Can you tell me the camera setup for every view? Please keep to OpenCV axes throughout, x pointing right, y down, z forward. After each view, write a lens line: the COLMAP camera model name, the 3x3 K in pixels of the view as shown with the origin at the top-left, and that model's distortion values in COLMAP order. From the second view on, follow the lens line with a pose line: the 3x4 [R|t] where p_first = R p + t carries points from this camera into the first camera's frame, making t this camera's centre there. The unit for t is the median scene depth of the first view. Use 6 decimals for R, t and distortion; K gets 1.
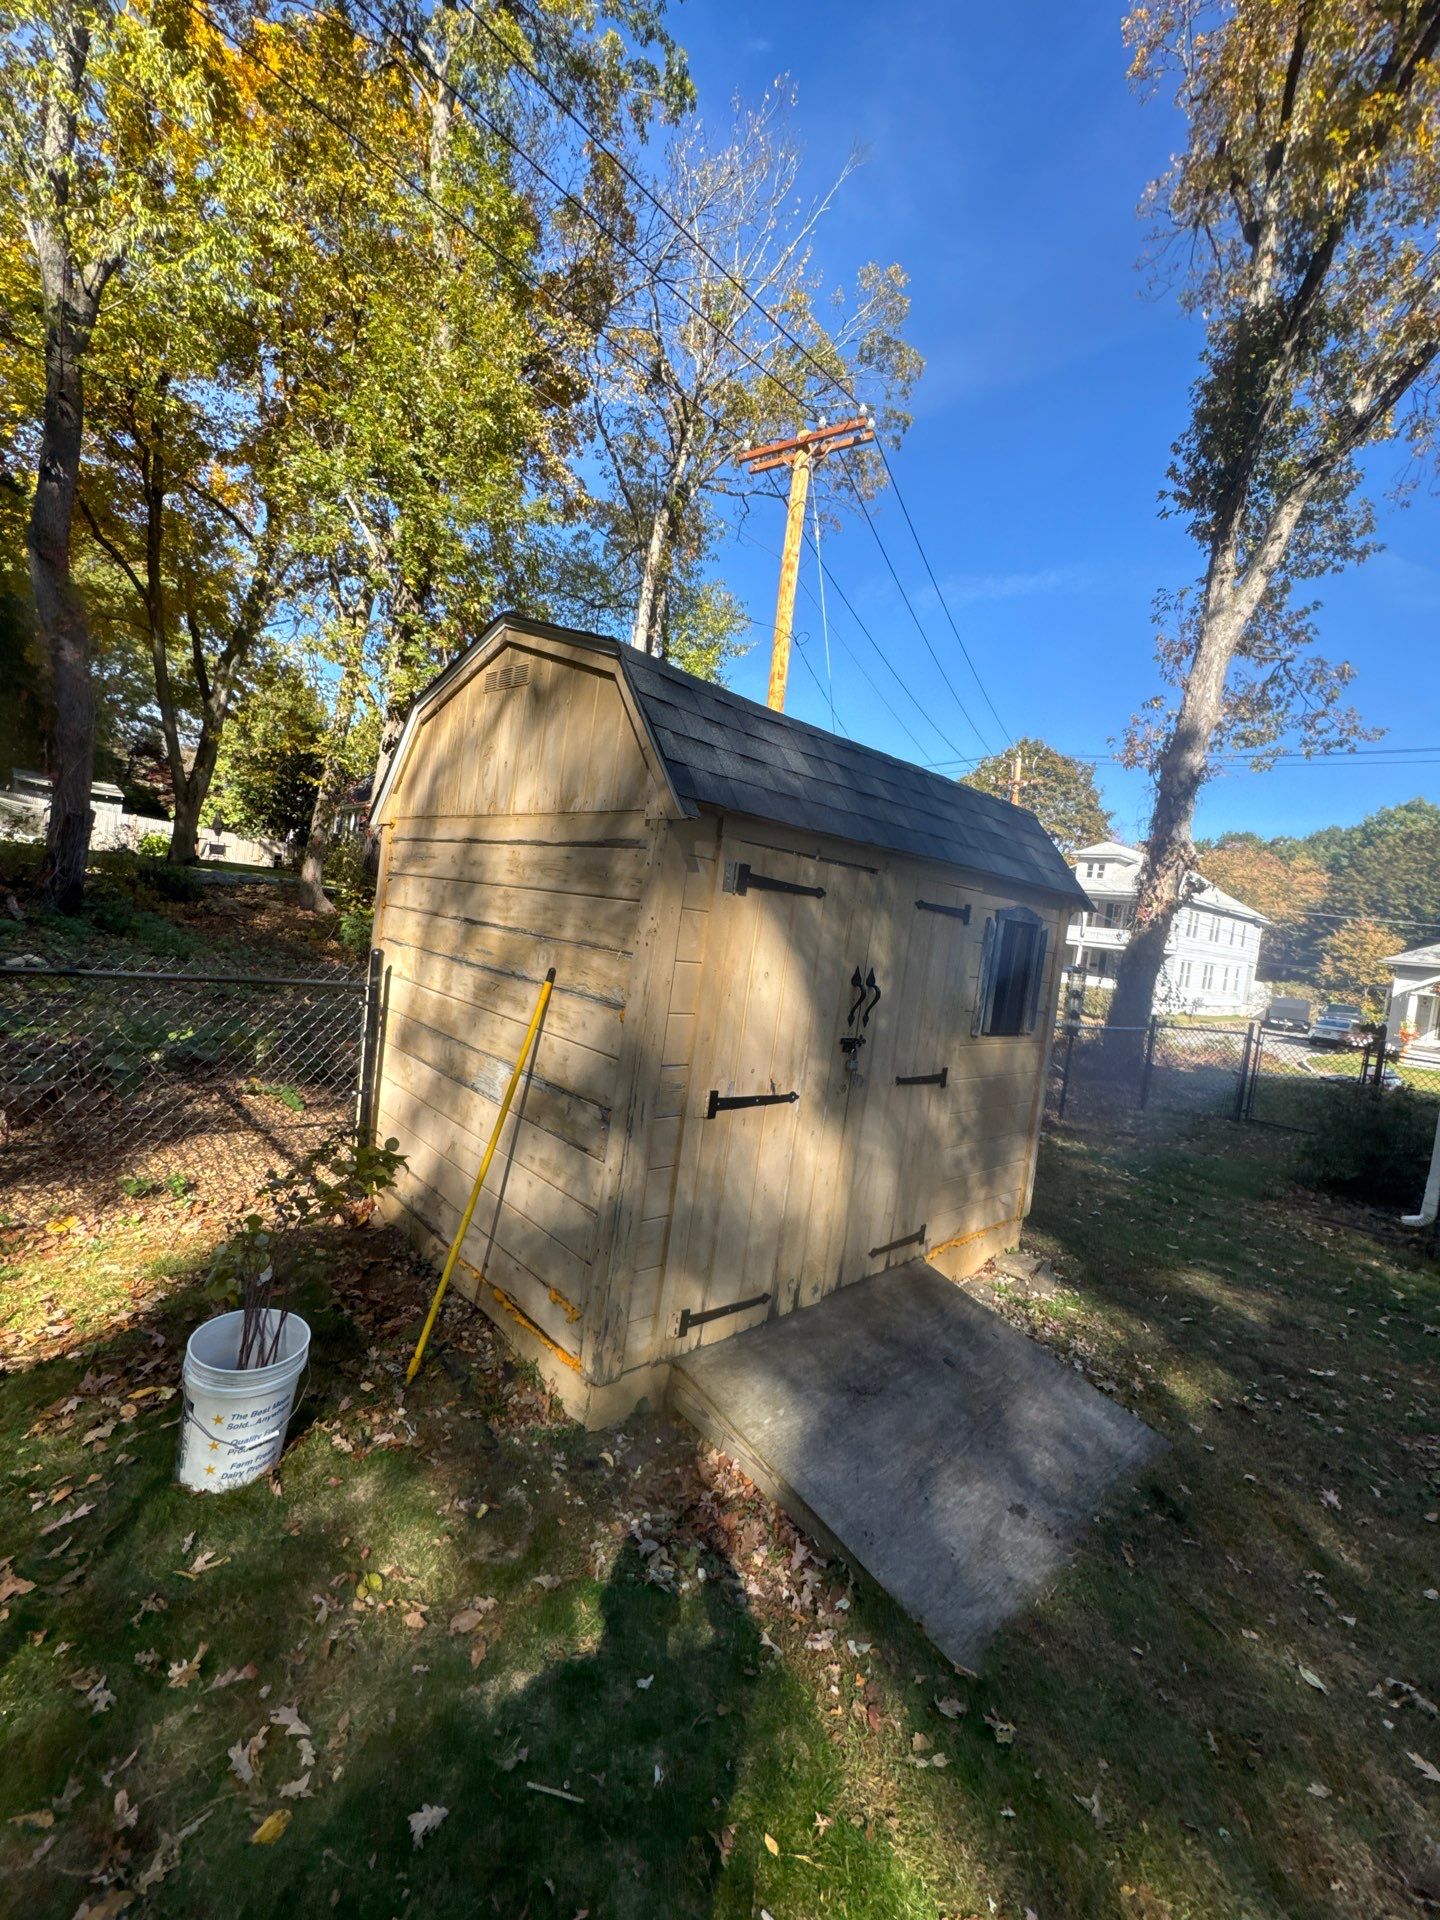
lens RADIAL K [[771.5, 0, 724.9], [0, 771.5, 959.7], [0, 0, 1]] dist [-0.000378, -0.000652]
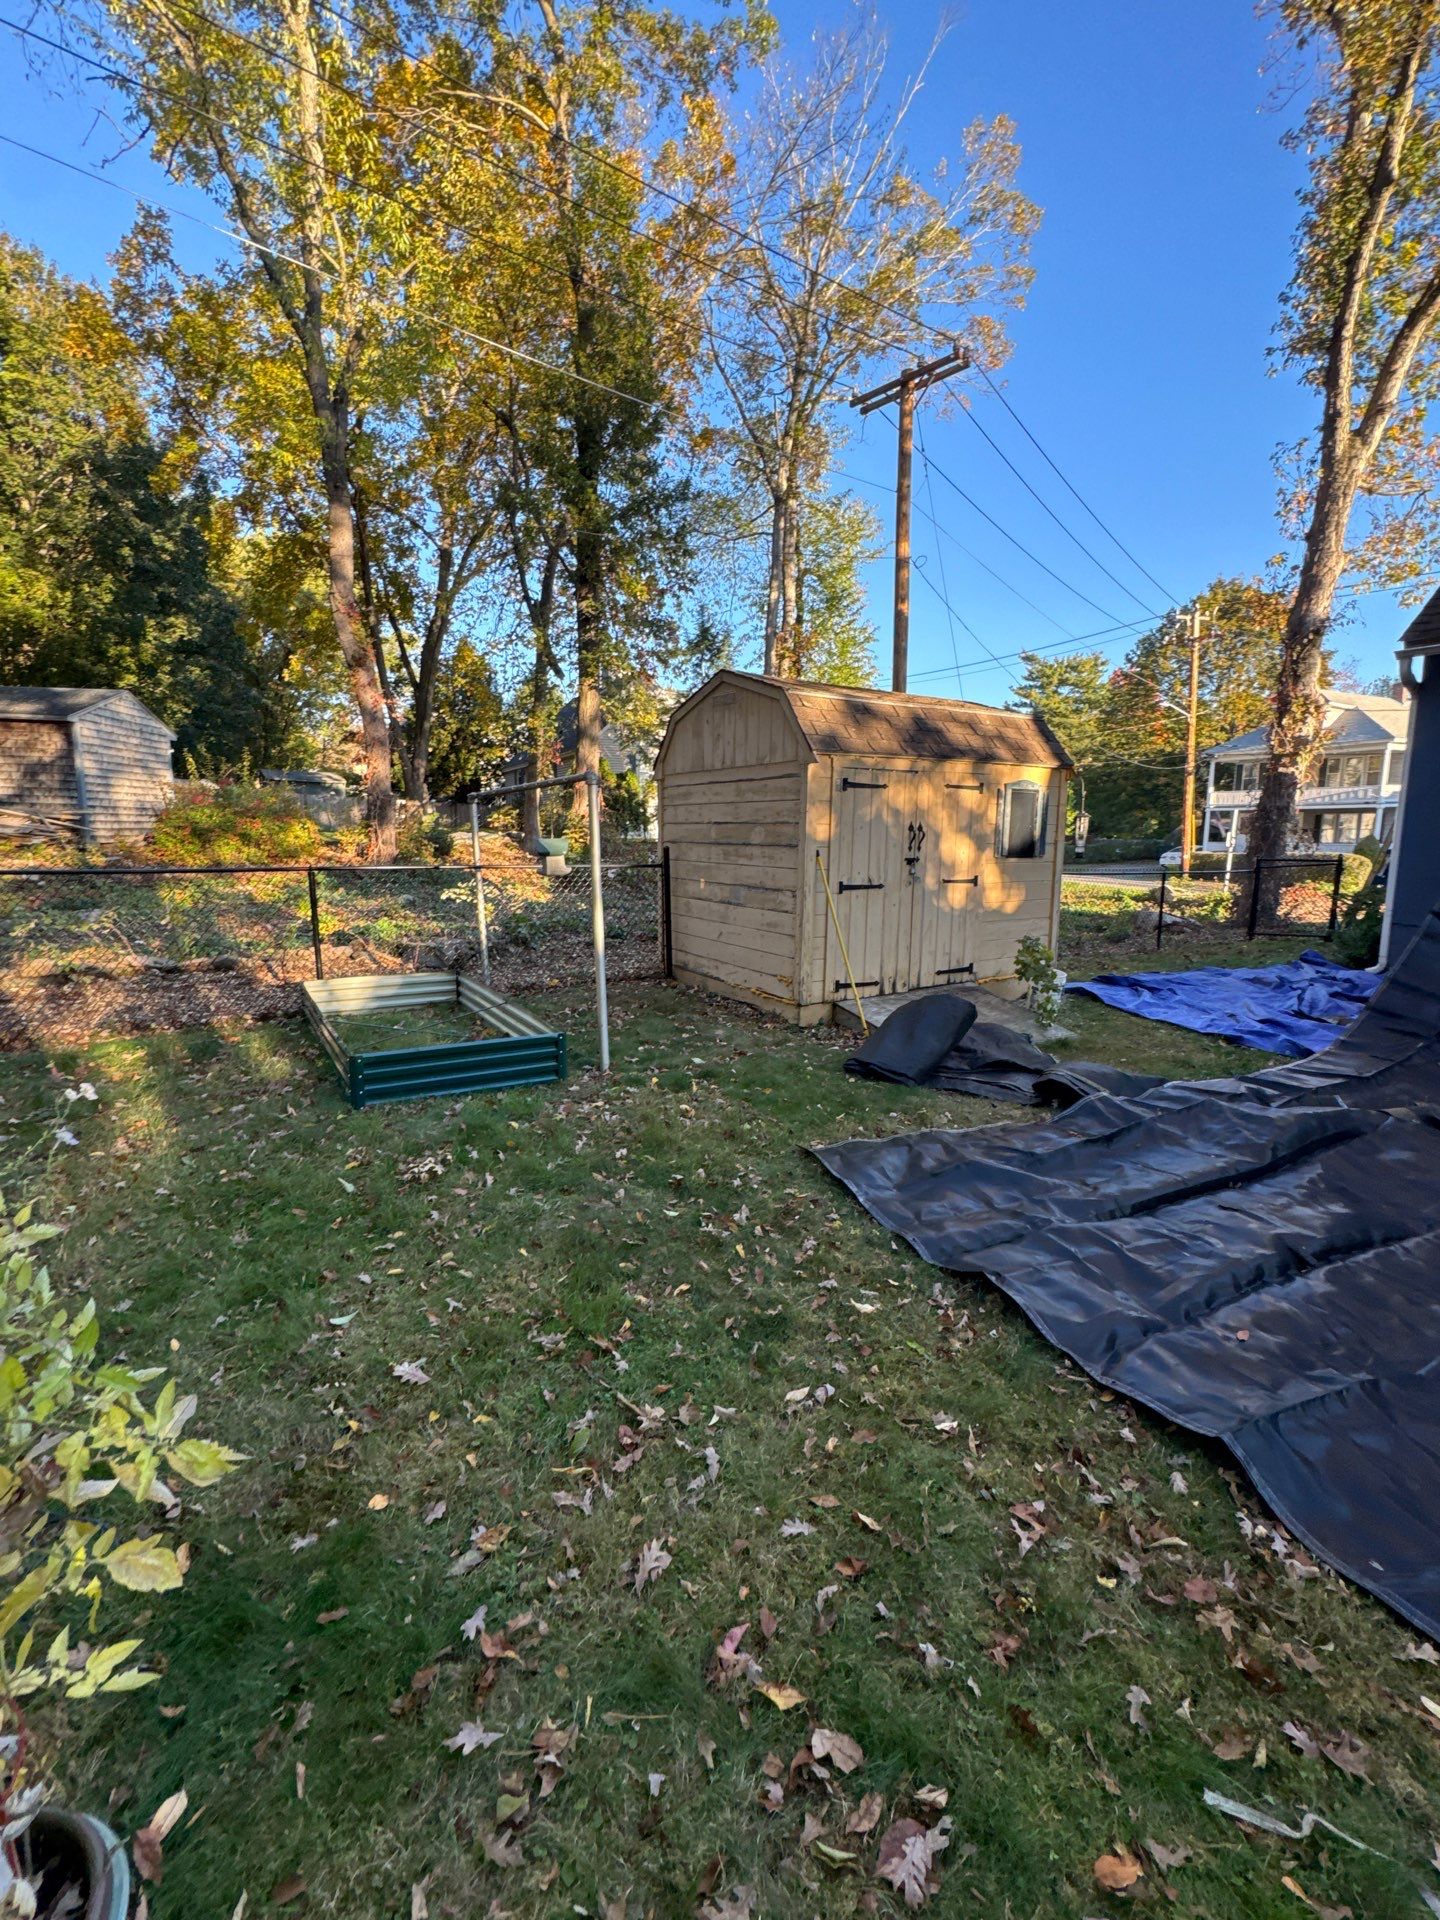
lens RADIAL K [[819.5, 0, 724.7], [0, 819.5, 959.7], [0, 0, 1]] dist [-0.000532, -0.000318]
pose [[0.973162, -0.083760, -0.214336, 0.124860], [0.103140, 0.991373, 0.080877, 0.140143], [0.205713, -0.100813, 0.973406, -1.183102]]
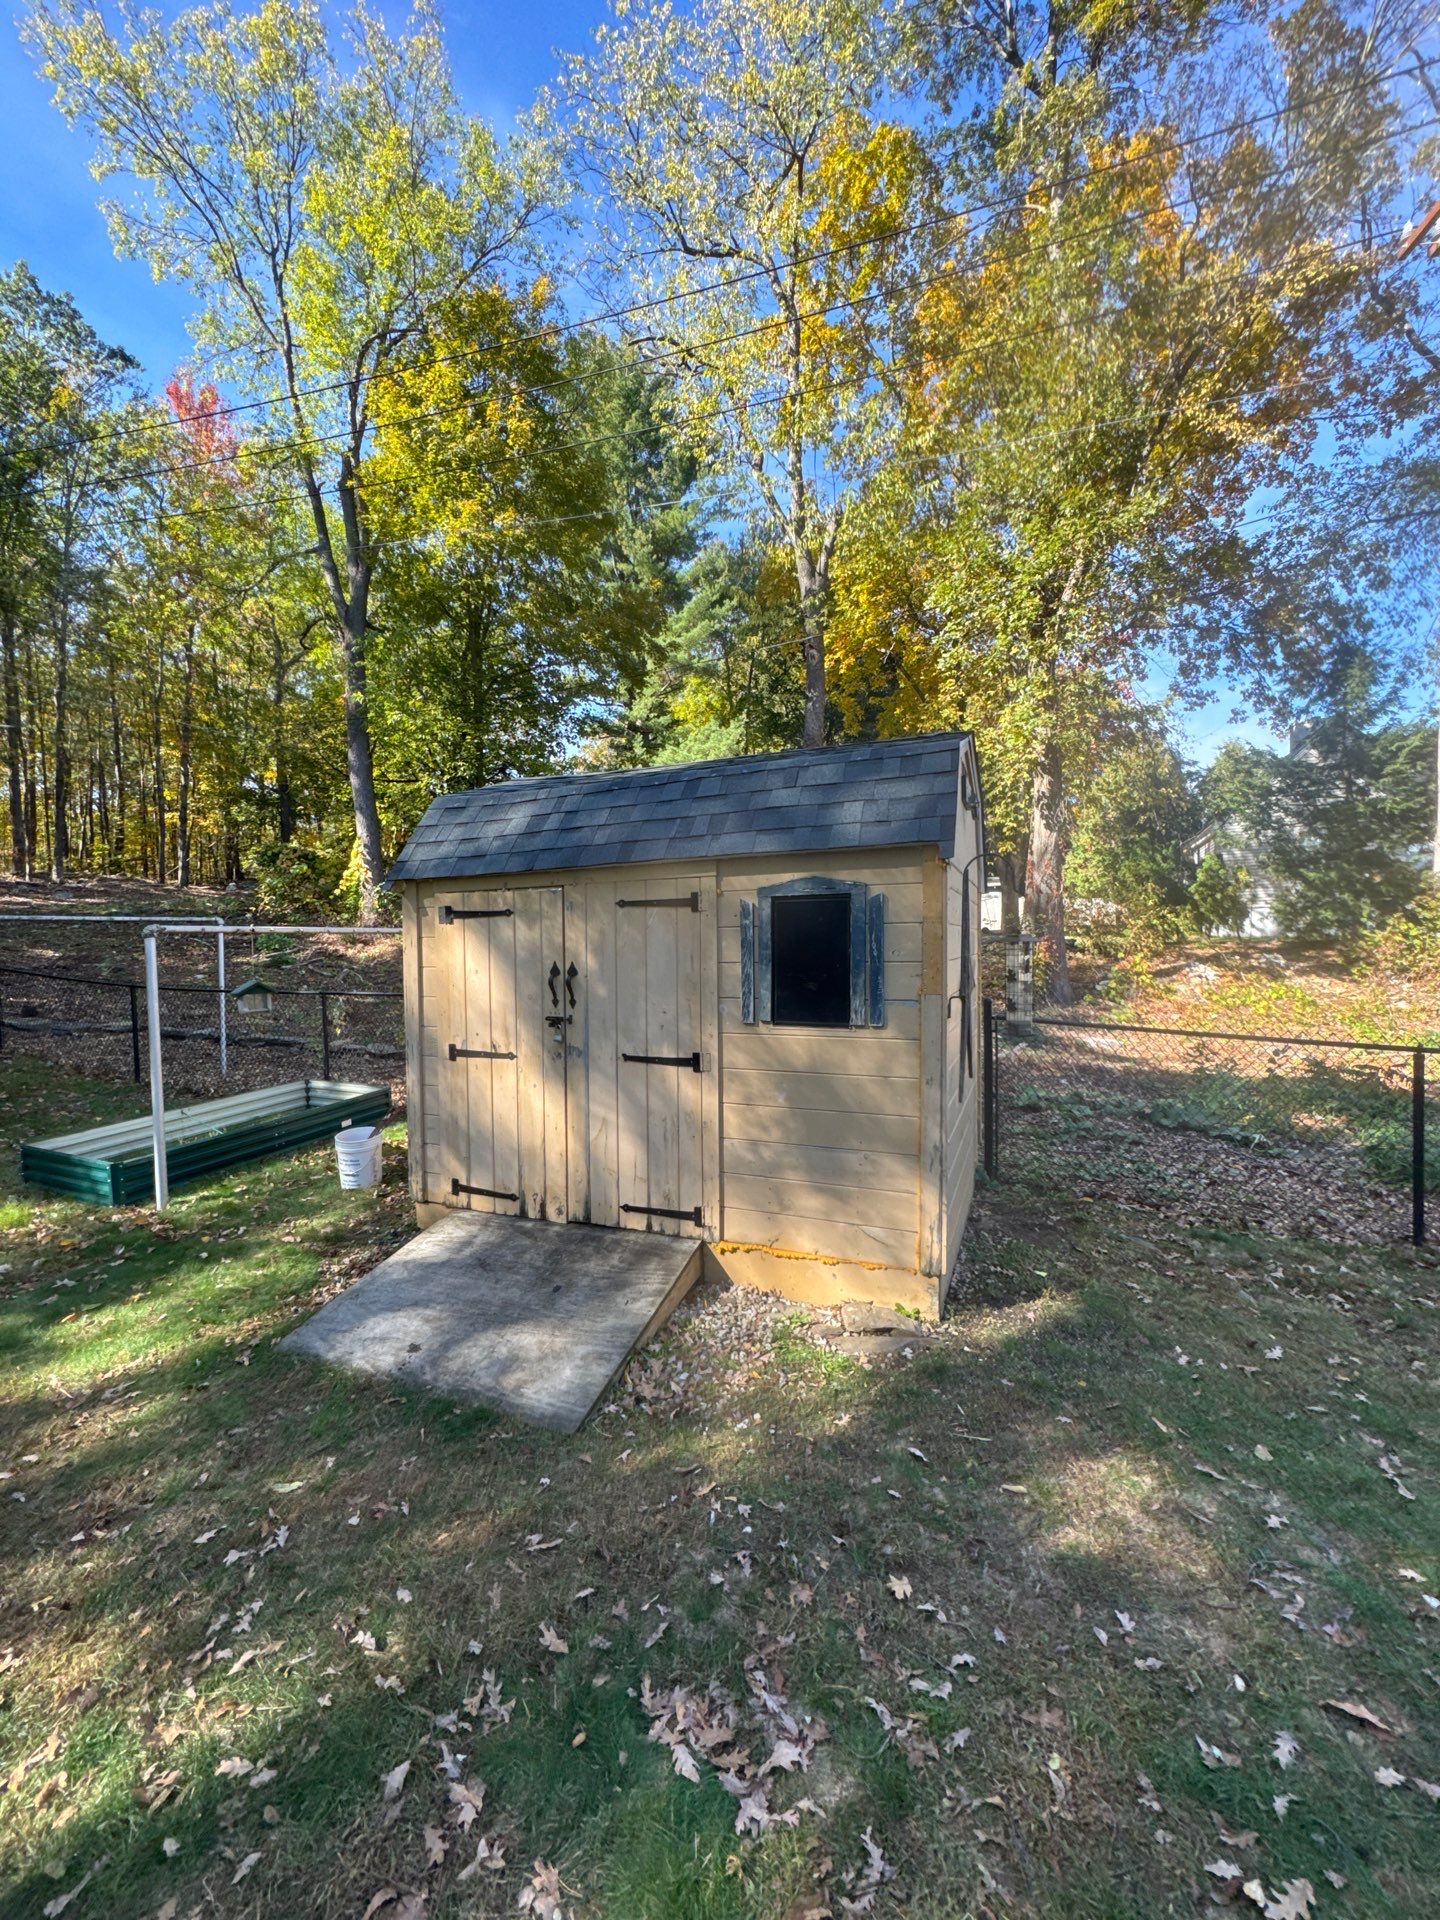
lens RADIAL K [[771.5, 0, 724.9], [0, 771.5, 959.7], [0, 0, 1]] dist [-0.000378, -0.000652]
pose [[0.405598, -0.095423, -0.909057, 1.454916], [0.025279, 0.995326, -0.093200, 0.132932], [0.913702, 0.014821, 0.406115, 0.718185]]
